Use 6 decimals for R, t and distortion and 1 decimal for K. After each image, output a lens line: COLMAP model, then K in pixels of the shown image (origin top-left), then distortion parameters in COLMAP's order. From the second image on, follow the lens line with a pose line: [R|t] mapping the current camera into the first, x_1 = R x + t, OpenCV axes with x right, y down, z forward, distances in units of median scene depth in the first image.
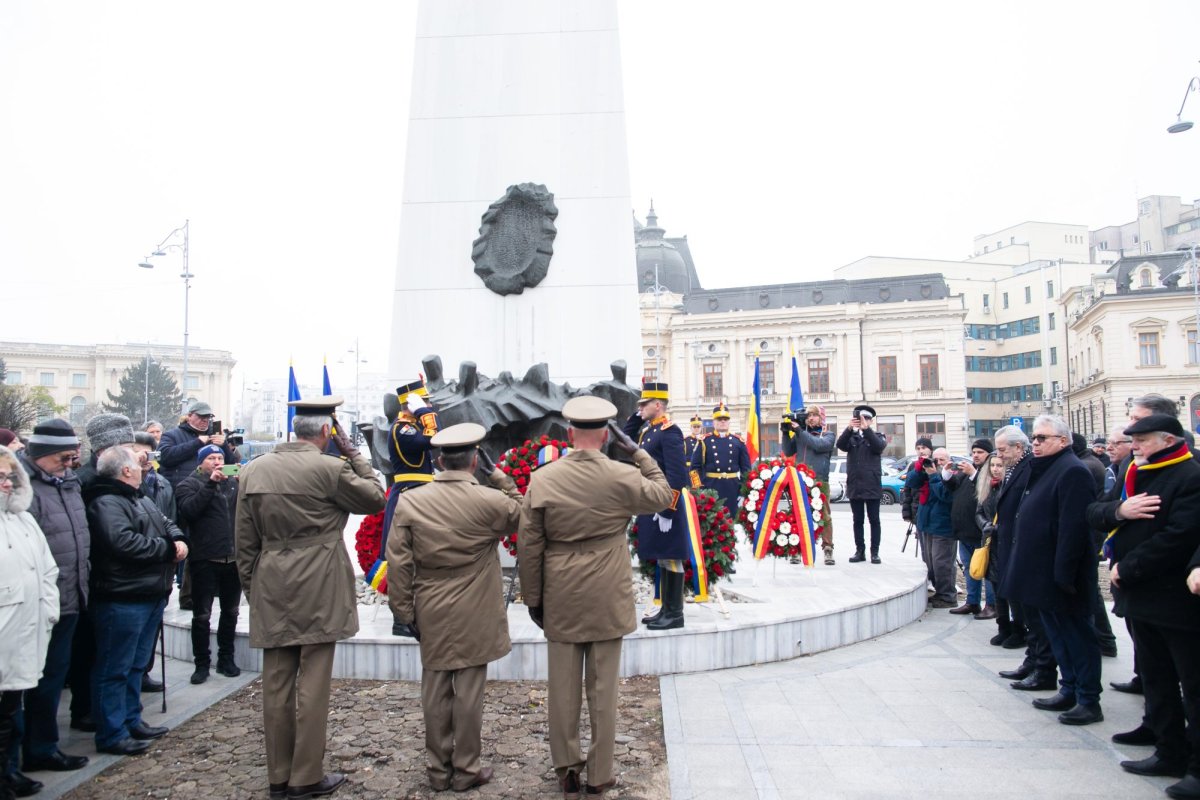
lens RADIAL K [[807.6, 0, 599.8], [0, 807.6, 389.1], [0, 0, 1]] dist [-0.049540, 0.050547]
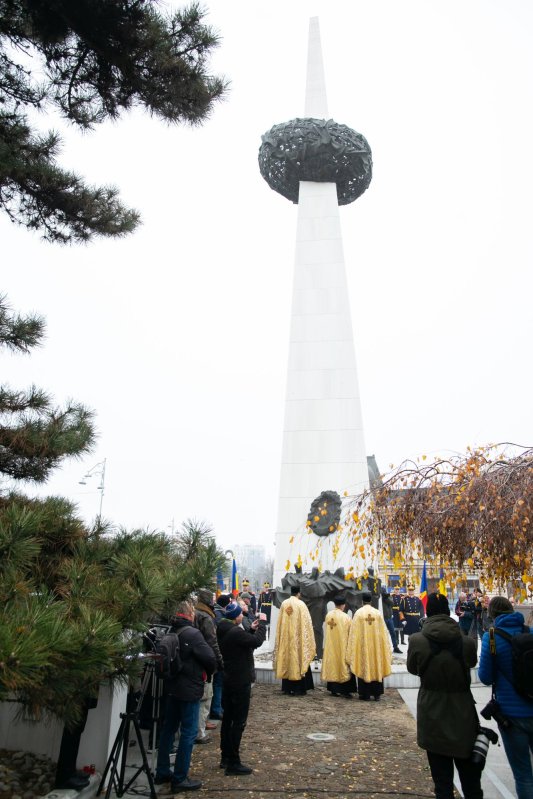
lens RADIAL K [[537.7, 0, 262.3], [0, 537.7, 403.8], [0, 0, 1]] dist [-0.049540, 0.050547]
pose [[0.995596, -0.003848, -0.093666, -0.141221], [-0.020577, 0.965818, -0.258402, -0.078726], [0.091458, 0.259192, 0.961486, -0.727746]]
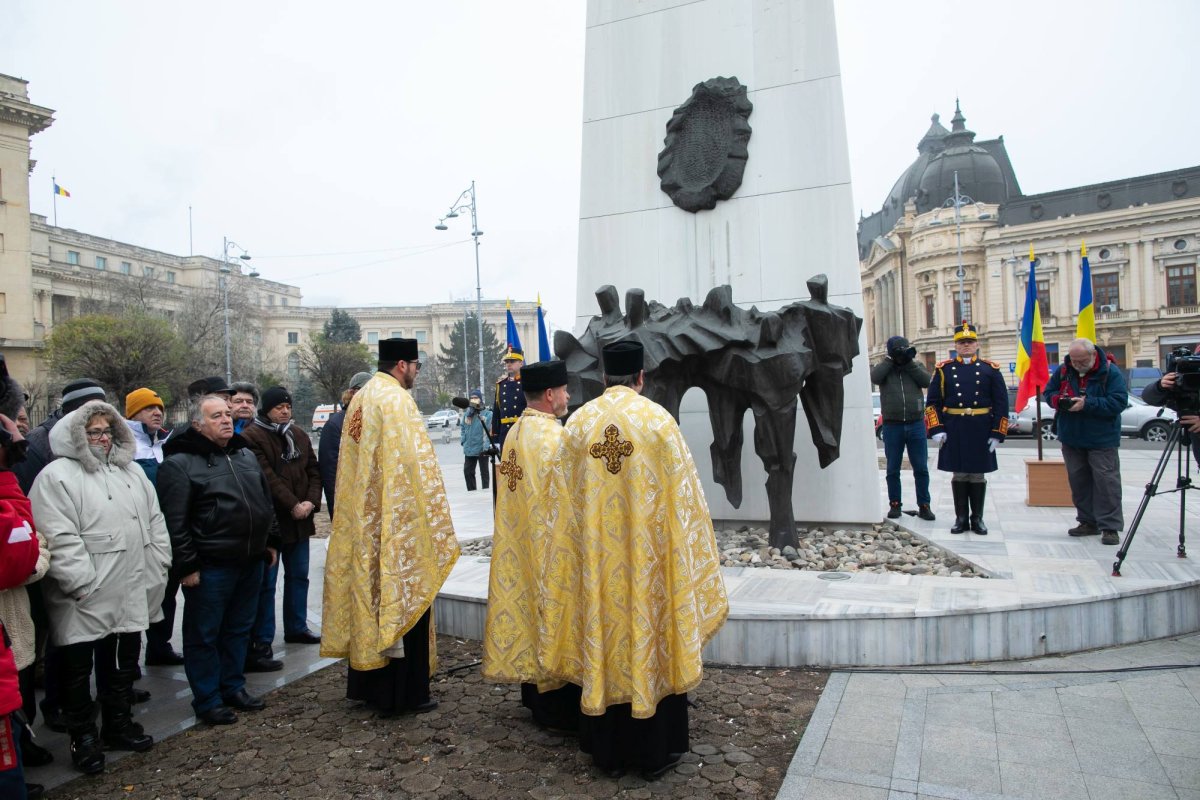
lens RADIAL K [[807.6, 0, 604.1], [0, 807.6, 390.2], [0, 0, 1]] dist [-0.049540, 0.050547]
pose [[0.931922, -0.028227, -0.361558, 0.100330], [0.056559, 0.996080, 0.068016, 0.011438], [0.358221, -0.083835, 0.929865, 0.133059]]
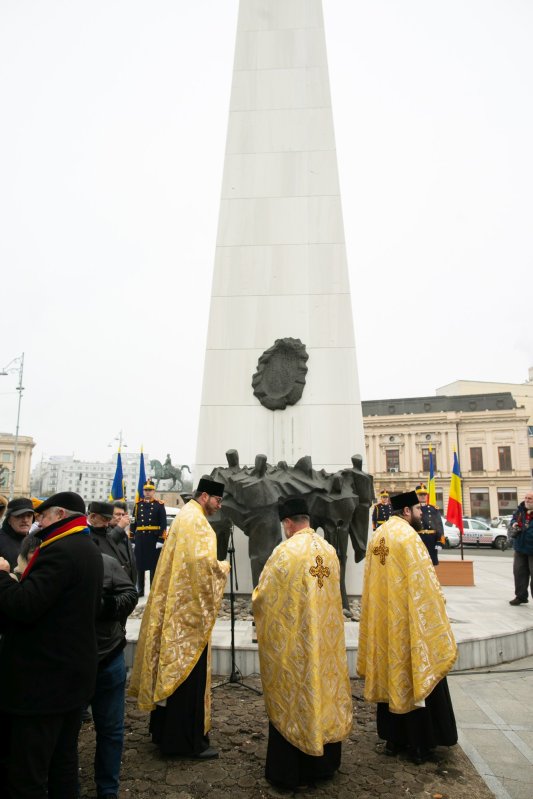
lens RADIAL K [[537.7, 0, 262.0], [0, 537.7, 401.4], [0, 0, 1]] dist [-0.049540, 0.050547]
pose [[0.999647, 0.011453, -0.023988, -0.114982], [-0.014238, 0.992747, -0.119374, -0.010542], [0.022447, 0.119673, 0.992560, -0.012799]]
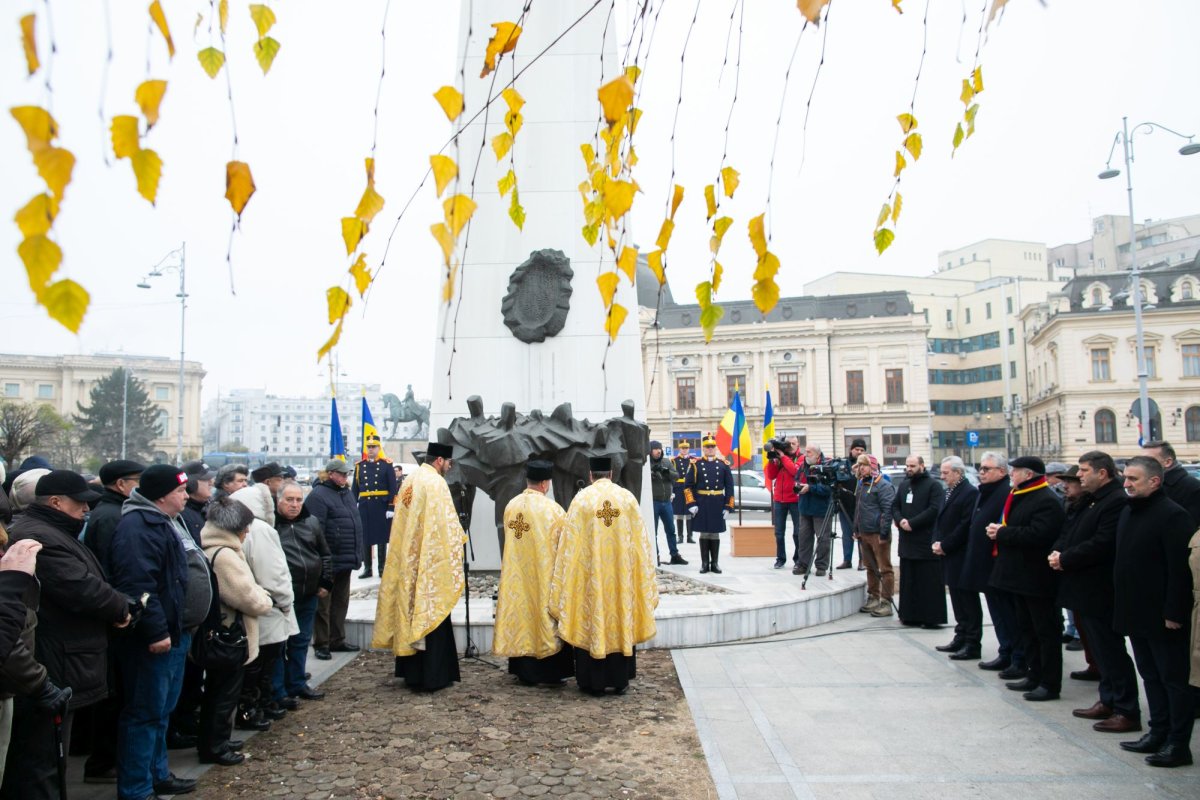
lens RADIAL K [[807.6, 0, 594.7], [0, 807.6, 393.4], [0, 0, 1]] dist [-0.049540, 0.050547]
pose [[0.999567, -0.000287, 0.029427, -0.055803], [0.000490, 0.999976, -0.006868, -0.032847], [-0.029424, 0.006880, 0.999543, -0.202969]]
